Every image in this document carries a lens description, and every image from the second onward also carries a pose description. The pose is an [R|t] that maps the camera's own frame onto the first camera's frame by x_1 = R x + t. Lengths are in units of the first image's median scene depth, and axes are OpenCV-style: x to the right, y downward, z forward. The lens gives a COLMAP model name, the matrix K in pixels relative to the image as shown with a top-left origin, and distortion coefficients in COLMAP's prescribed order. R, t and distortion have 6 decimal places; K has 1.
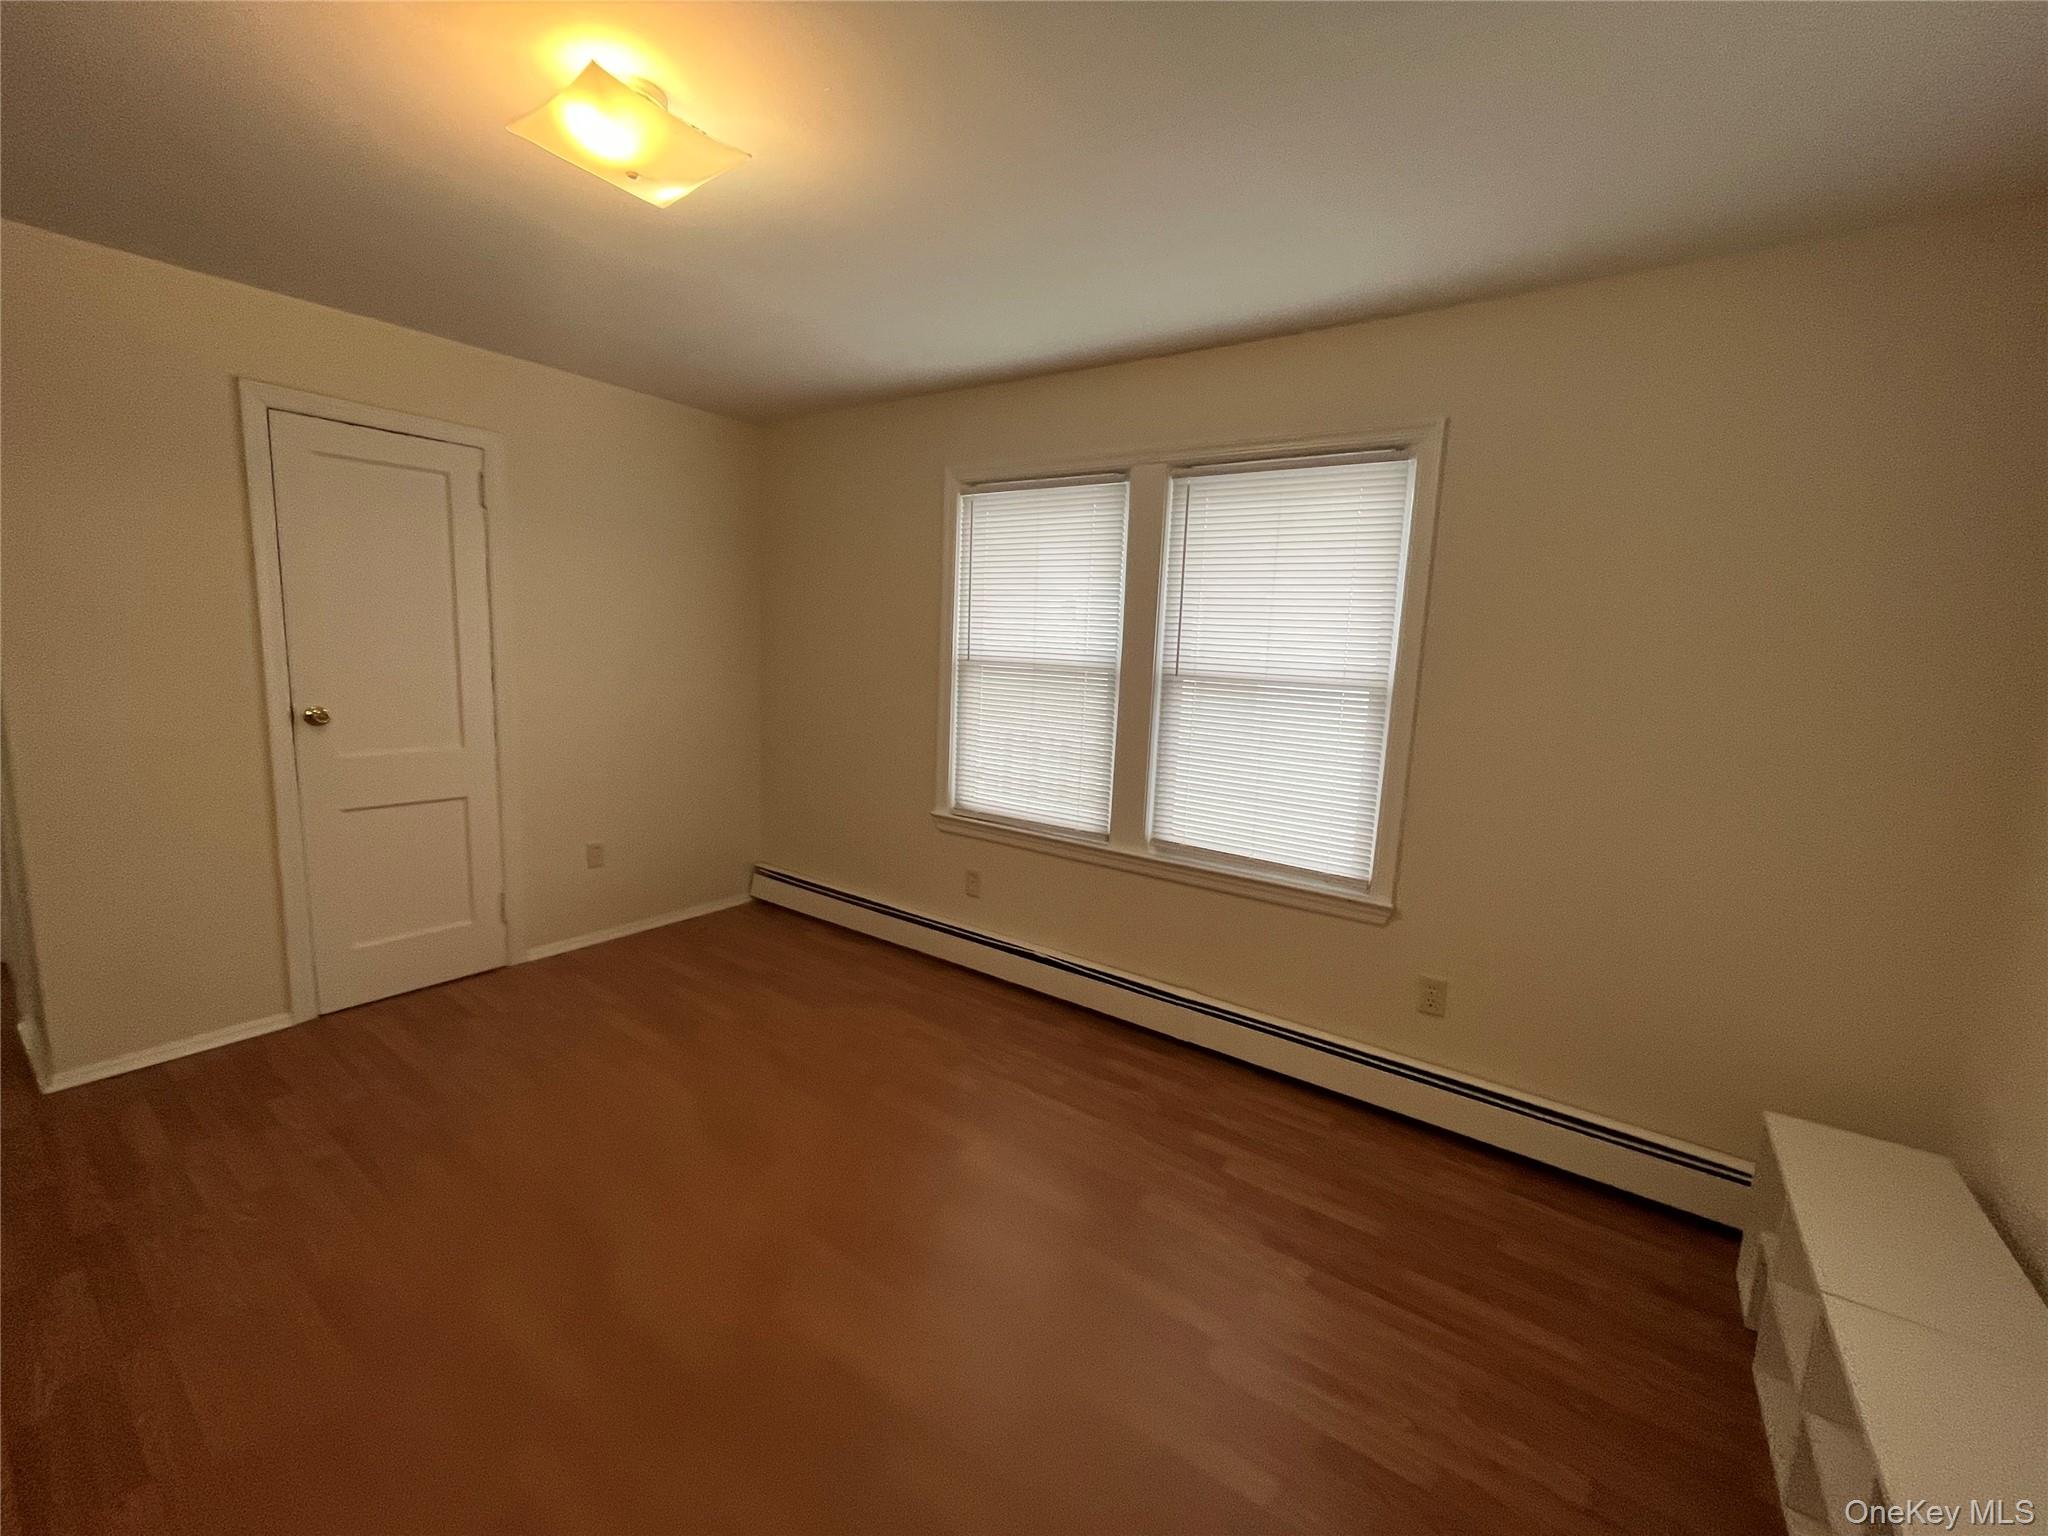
lens RADIAL K [[843.2, 0, 1024.0], [0, 843.2, 768.0], [0, 0, 1]] dist [-0.000408, -0.000067]
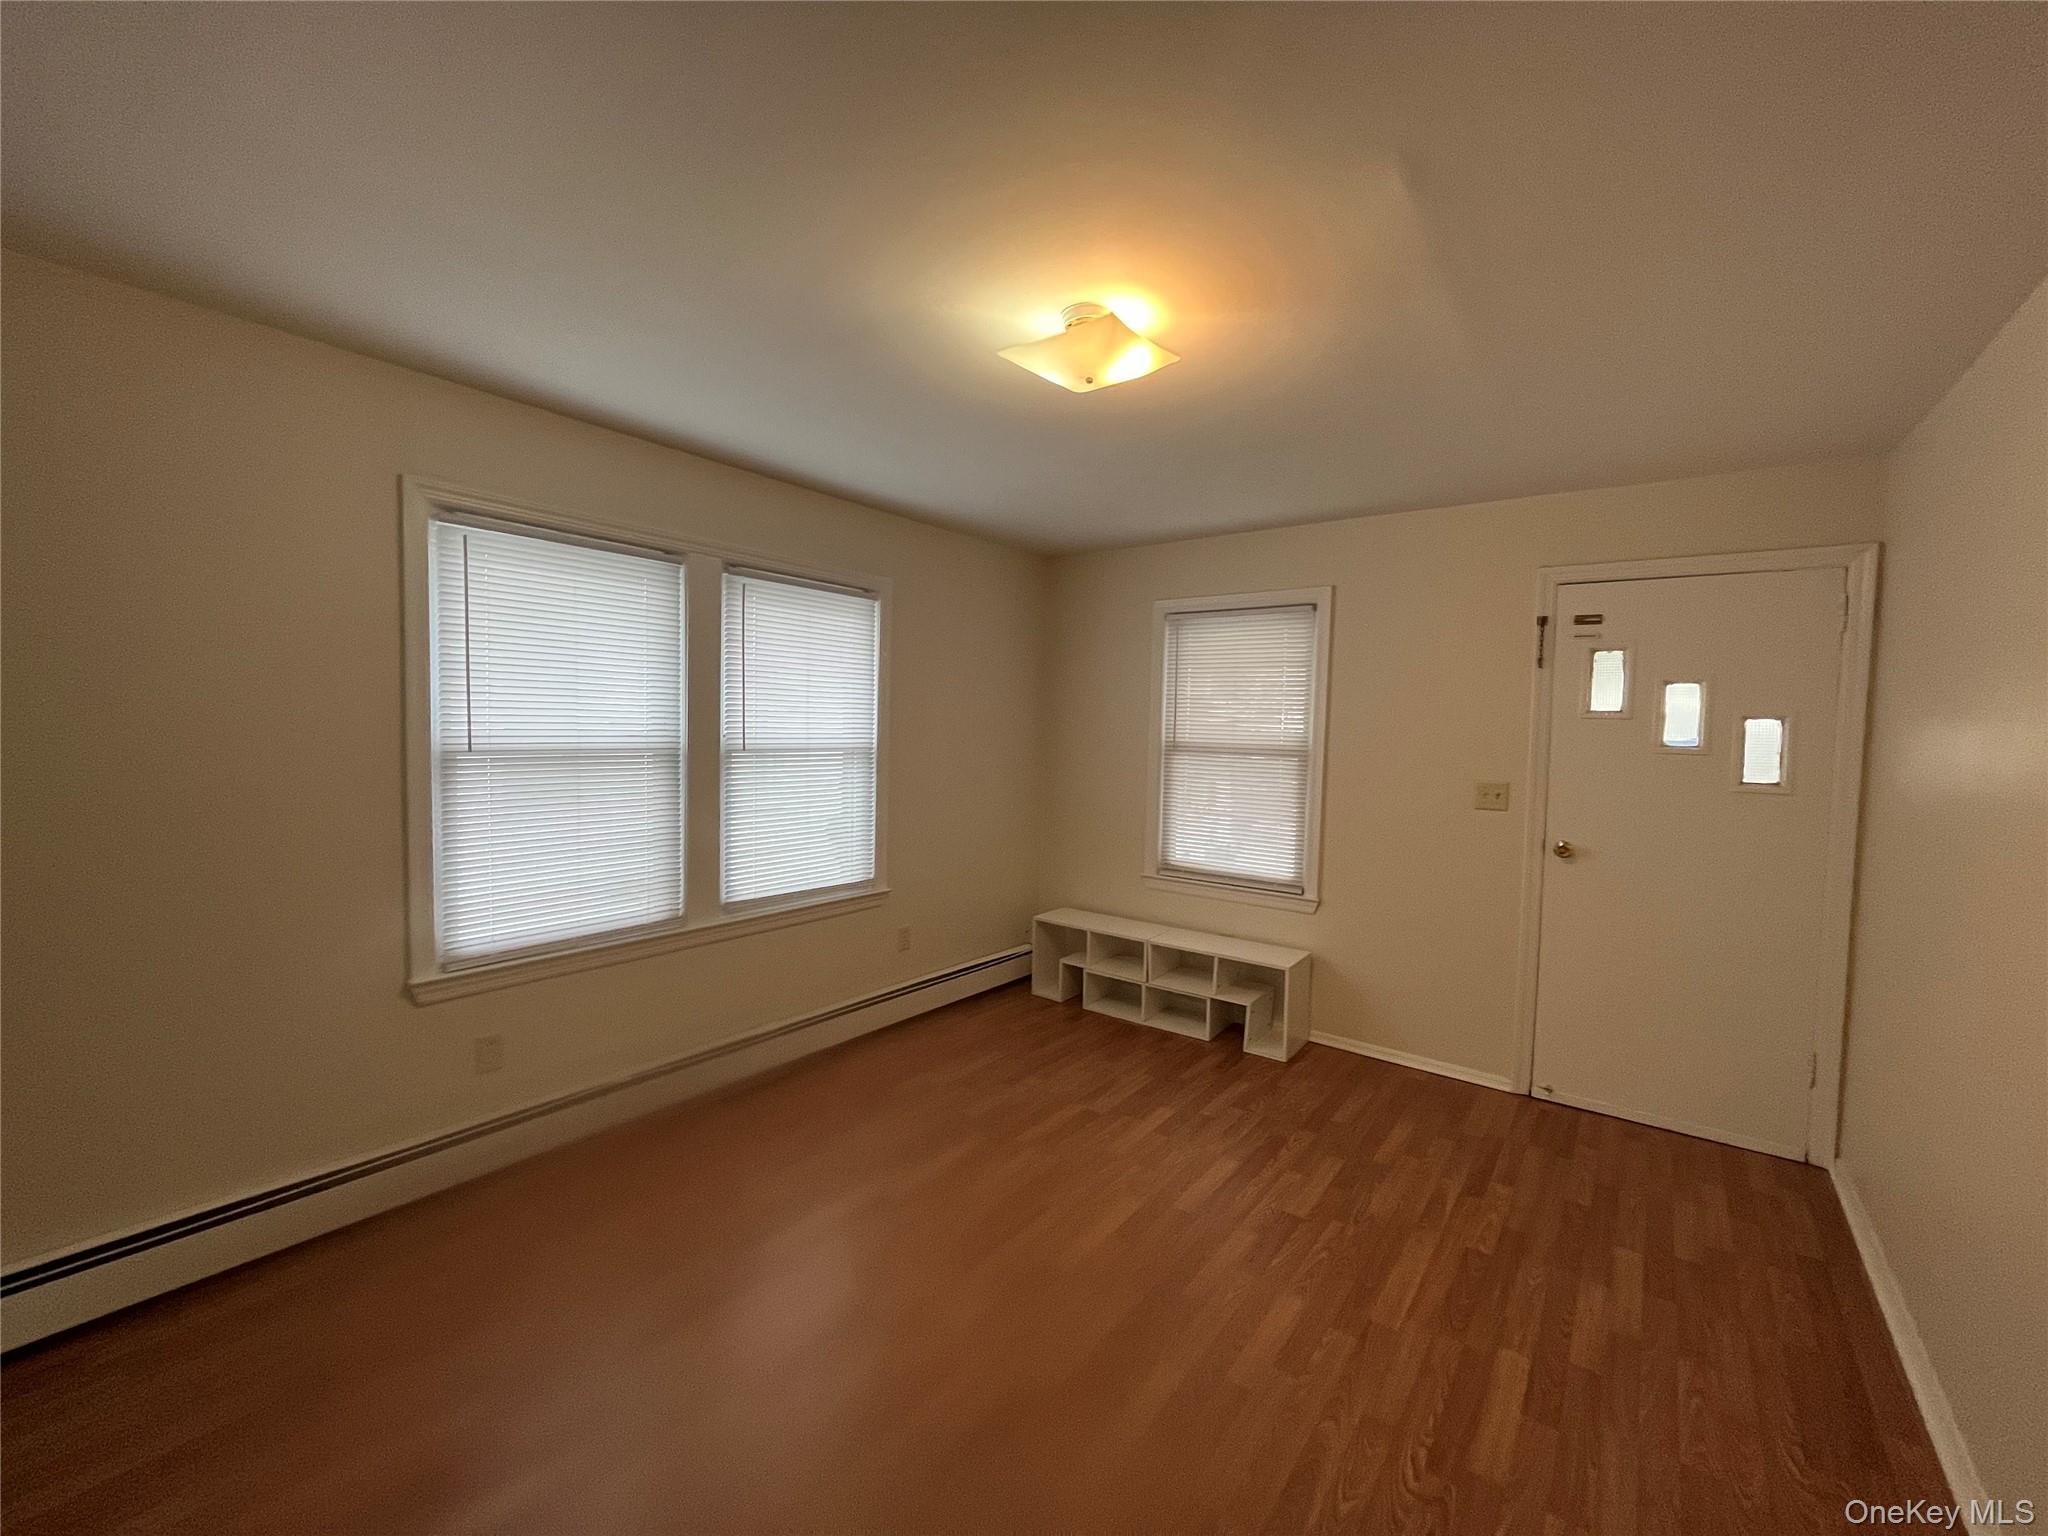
lens RADIAL K [[843.2, 0, 1024.0], [0, 843.2, 768.0], [0, 0, 1]] dist [-0.000408, -0.000067]
pose [[0.017874, -0.091327, 0.995661, -0.890878], [0.129780, 0.987607, 0.088258, -0.130985], [-0.991382, 0.127639, 0.029505, 0.578774]]
